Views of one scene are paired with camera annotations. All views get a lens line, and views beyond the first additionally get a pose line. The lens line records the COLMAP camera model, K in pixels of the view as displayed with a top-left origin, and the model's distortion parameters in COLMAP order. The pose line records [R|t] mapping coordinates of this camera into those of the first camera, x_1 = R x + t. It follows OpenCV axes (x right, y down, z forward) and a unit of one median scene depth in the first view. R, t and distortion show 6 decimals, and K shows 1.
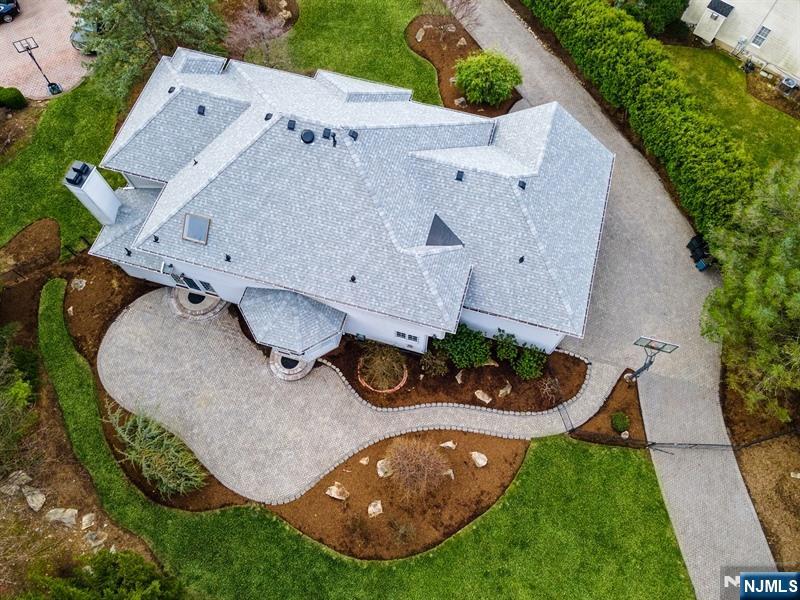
lens RADIAL K [[573.4, 0, 398.7], [0, 573.4, 305.7], [0, 0, 1]] dist [0.054606, -0.000917]
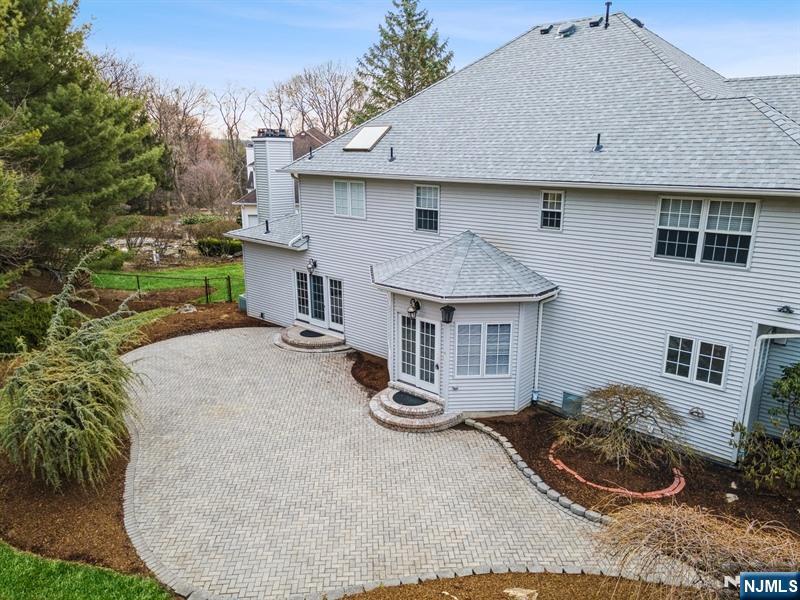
lens RADIAL K [[580.3, 0, 400.0], [0, 580.3, 300.0], [0, 0, 1]] dist [0.049751, 0.000002]
pose [[0.903443, 0.110020, -0.414351, -0.007016], [-0.395776, 0.585530, -0.707471, 0.407827], [0.164779, 0.803150, 0.572536, 0.679848]]
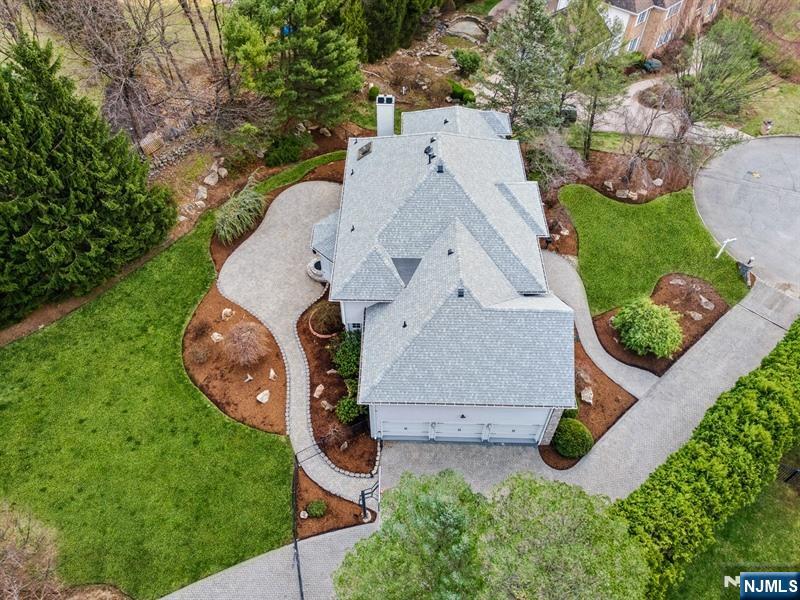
lens RADIAL K [[580.3, 0, 400.0], [0, 580.3, 300.0], [0, 0, 1]] dist [0.049751, 0.000002]
pose [[0.260108, 0.723211, -0.639773, 0.804091], [-0.891994, 0.433671, 0.127578, -0.211946], [0.369717, 0.537490, 0.757901, 0.097124]]
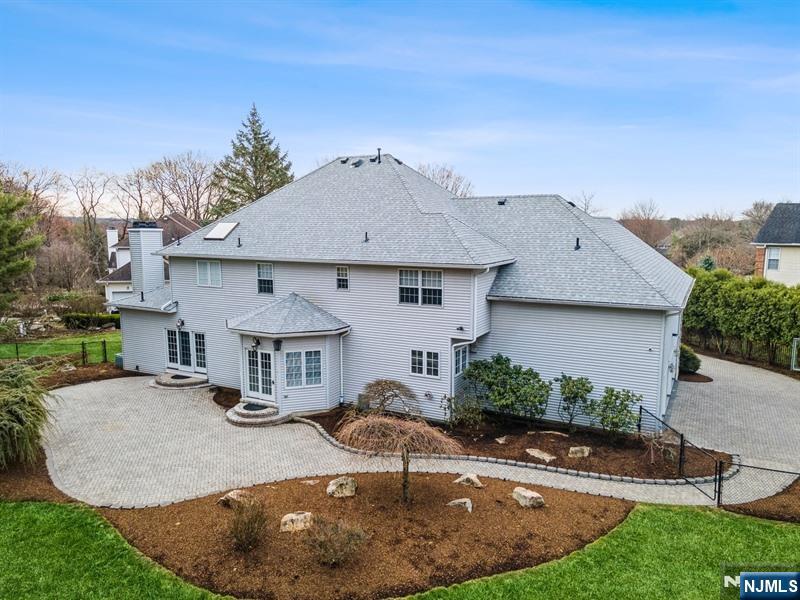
lens RADIAL K [[573.4, 0, 398.7], [0, 573.4, 305.7], [0, 0, 1]] dist [0.054606, -0.000917]
pose [[0.976786, 0.029945, -0.212113, 0.128391], [-0.197619, 0.508117, -0.838310, 0.606650], [0.082675, 0.860767, 0.502239, 0.577561]]
